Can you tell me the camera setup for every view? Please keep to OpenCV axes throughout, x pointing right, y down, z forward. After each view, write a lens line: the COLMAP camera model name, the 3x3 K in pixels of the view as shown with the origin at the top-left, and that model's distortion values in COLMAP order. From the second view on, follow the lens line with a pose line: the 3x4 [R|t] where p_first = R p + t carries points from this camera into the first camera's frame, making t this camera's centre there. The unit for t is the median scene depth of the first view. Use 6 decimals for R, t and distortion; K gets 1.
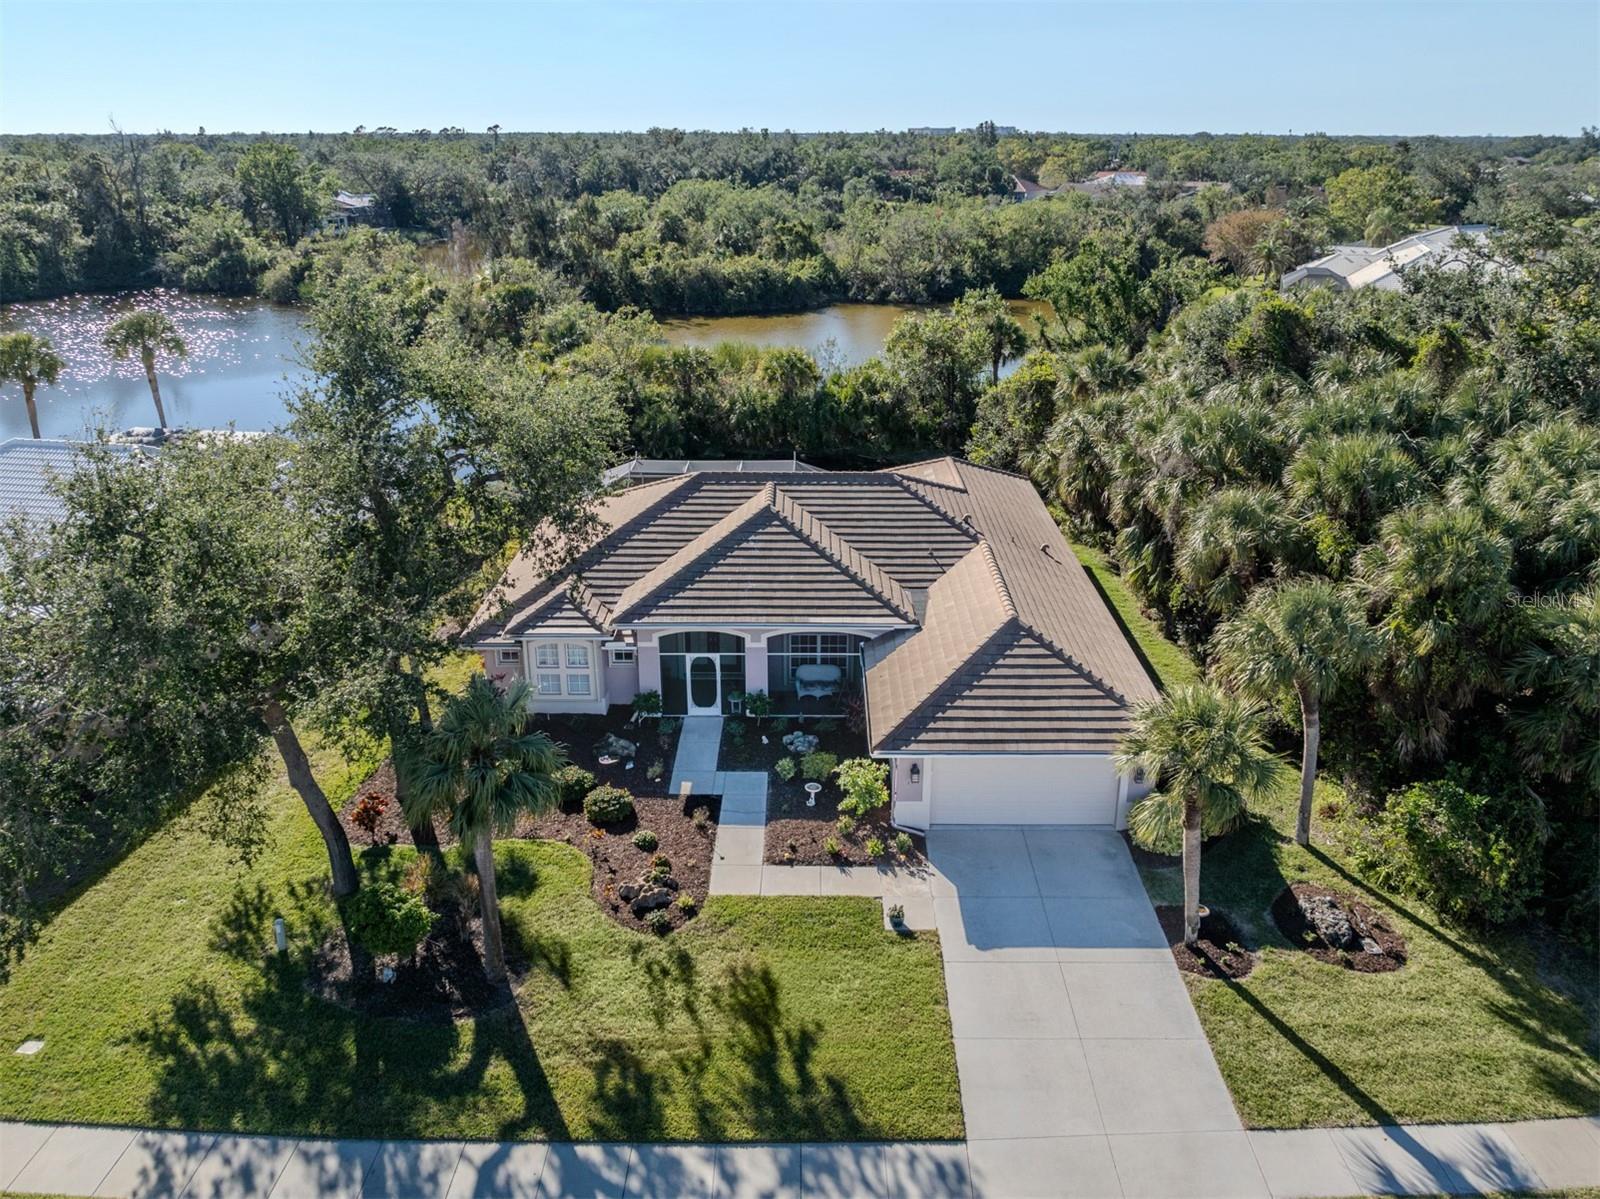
lens RADIAL K [[1259.2, 0, 817.7], [0, 1259.2, 510.6], [0, 0, 1]] dist [-0.015625, 0.004993]
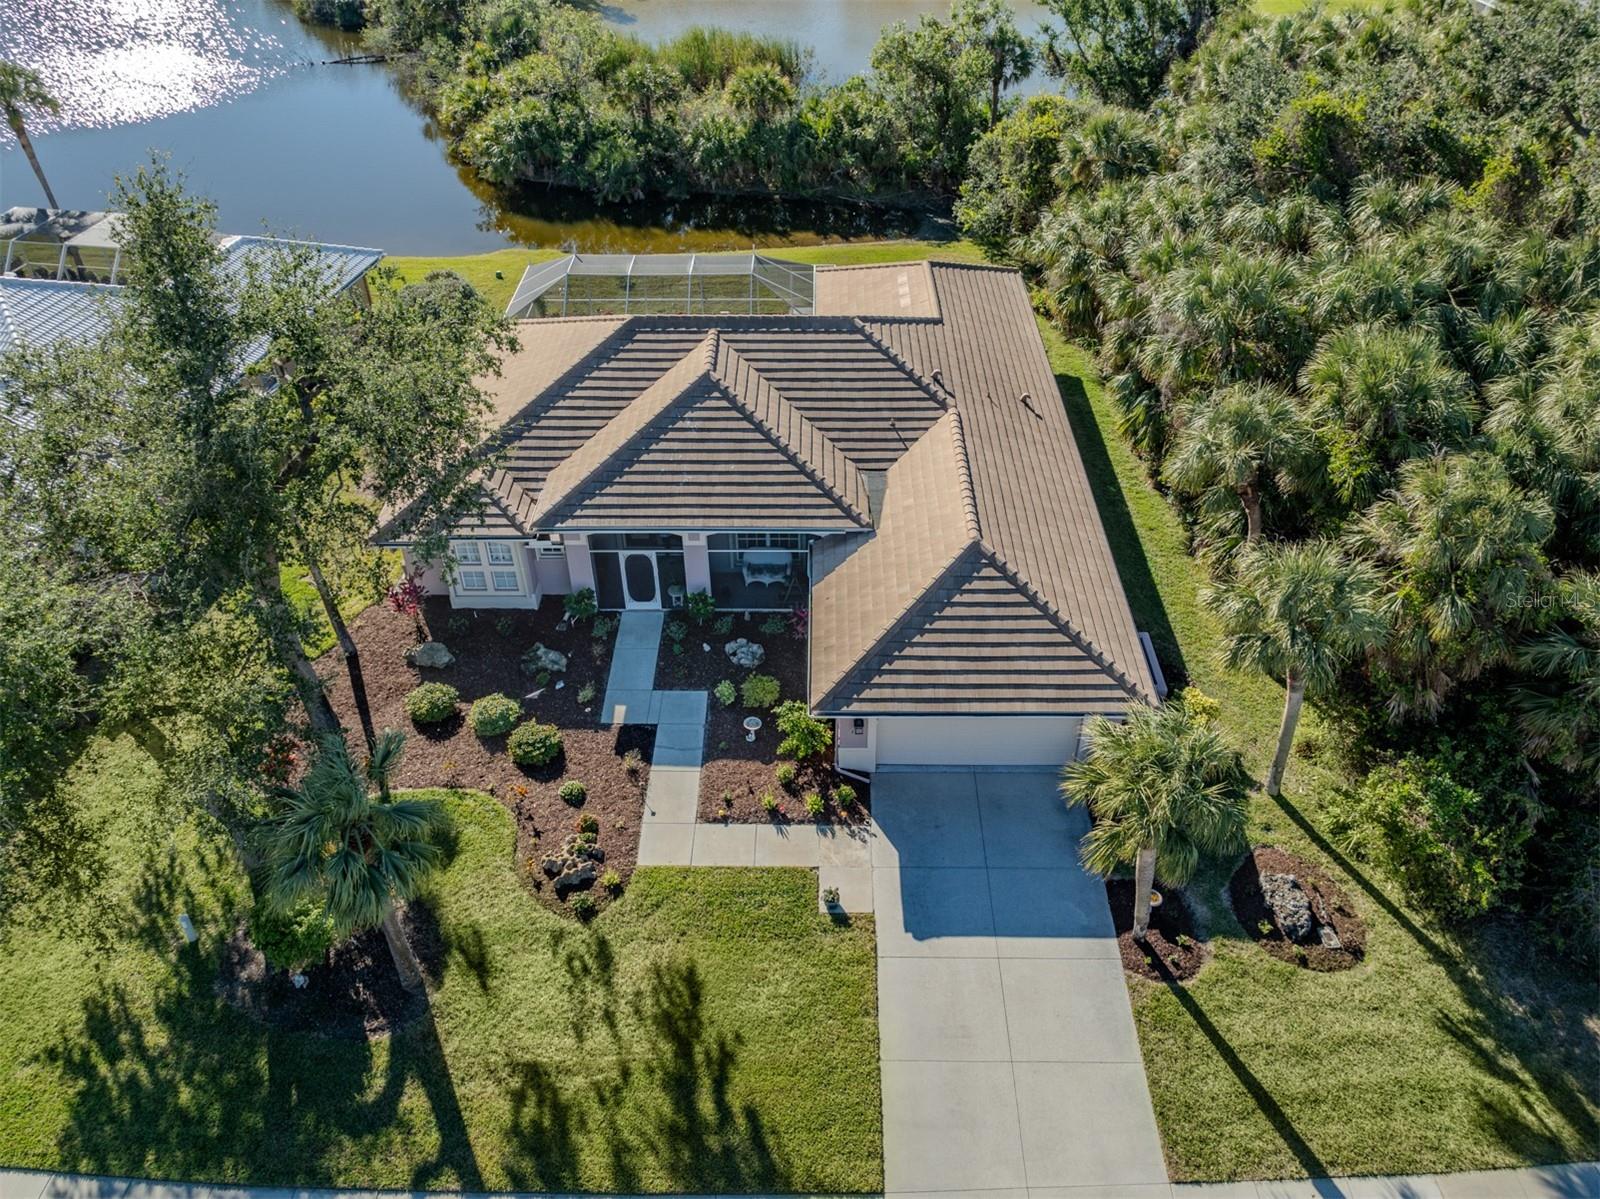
lens RADIAL K [[1259.2, 0, 802.0], [0, 1259.2, 536.1], [0, 0, 1]] dist [-0.015625, 0.004993]
pose [[0.999822, -0.000840, -0.018824, 0.054426], [0.006699, 0.949579, 0.313458, -0.219900], [0.017611, -0.313528, 0.949416, 0.168640]]
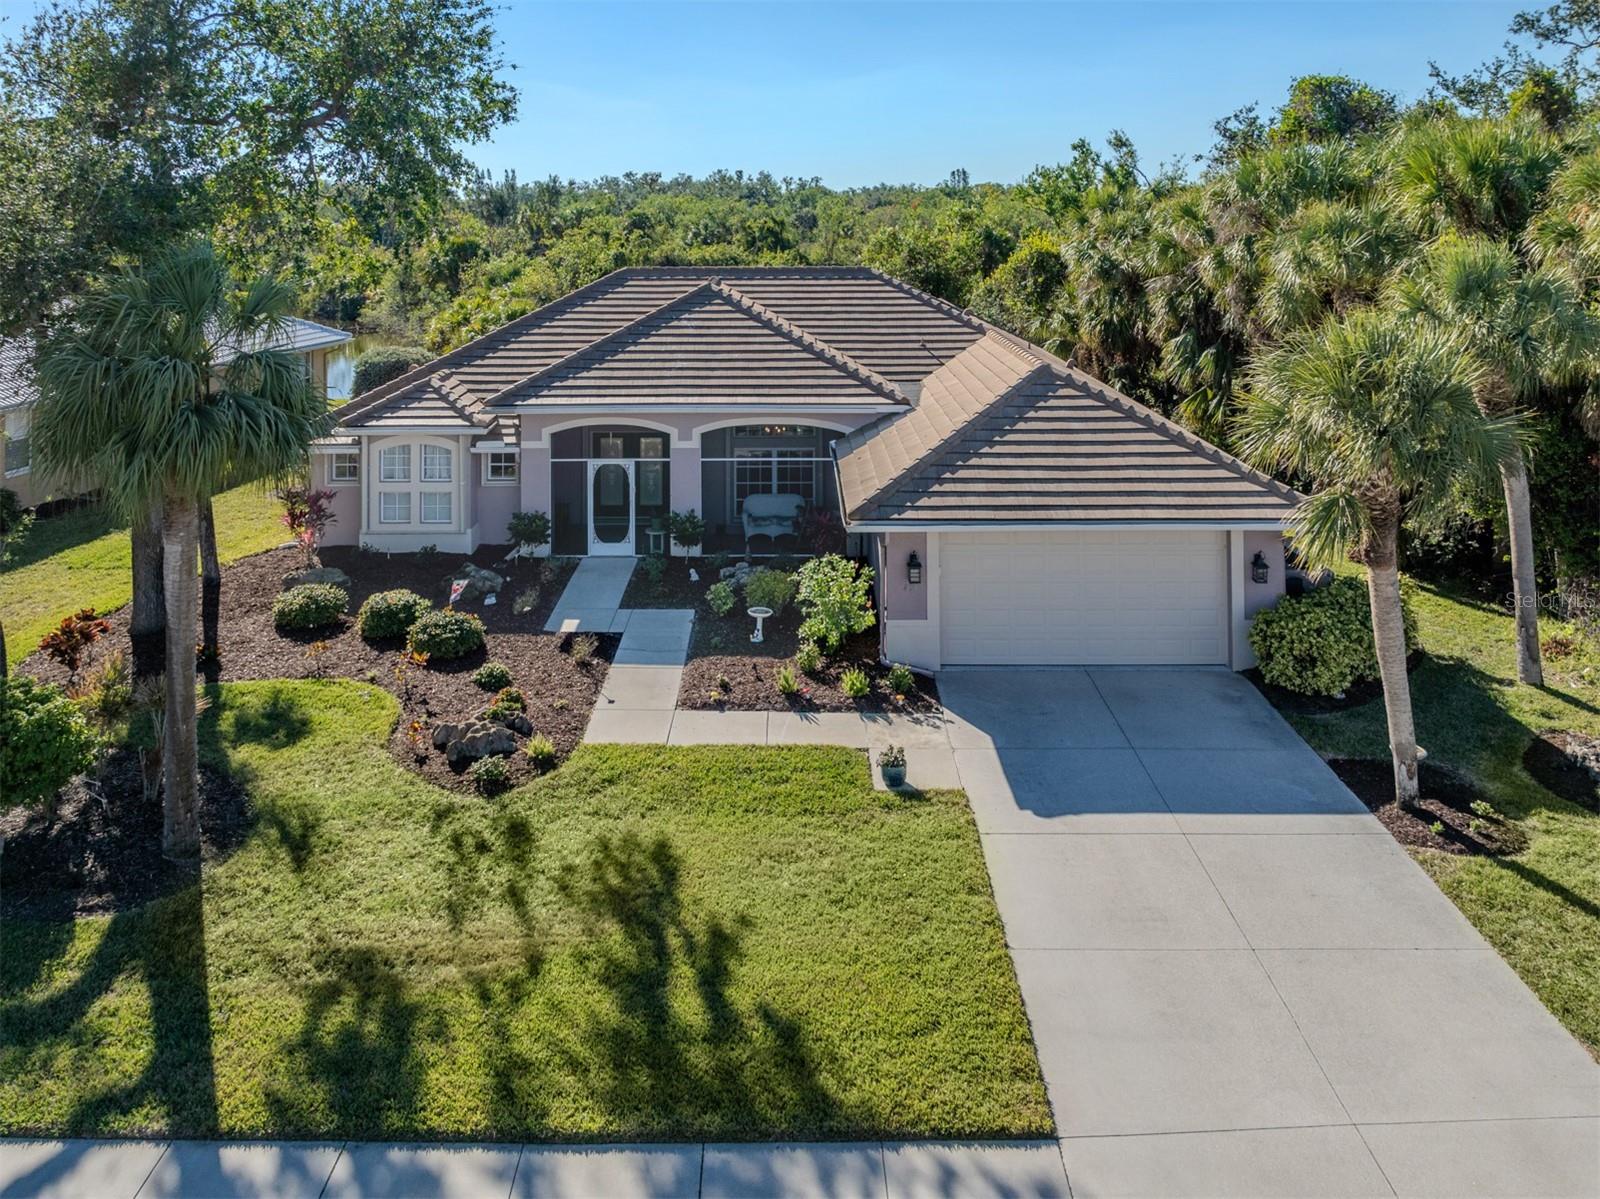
lens RADIAL K [[1259.2, 0, 780.2], [0, 1259.2, 140.4], [0, 0, 1]] dist [-0.015625, 0.004993]
pose [[0.999906, -0.008598, -0.010683, 0.017173], [0.004339, 0.937358, -0.348341, 0.234150], [0.013009, 0.348262, 0.937307, 0.321048]]
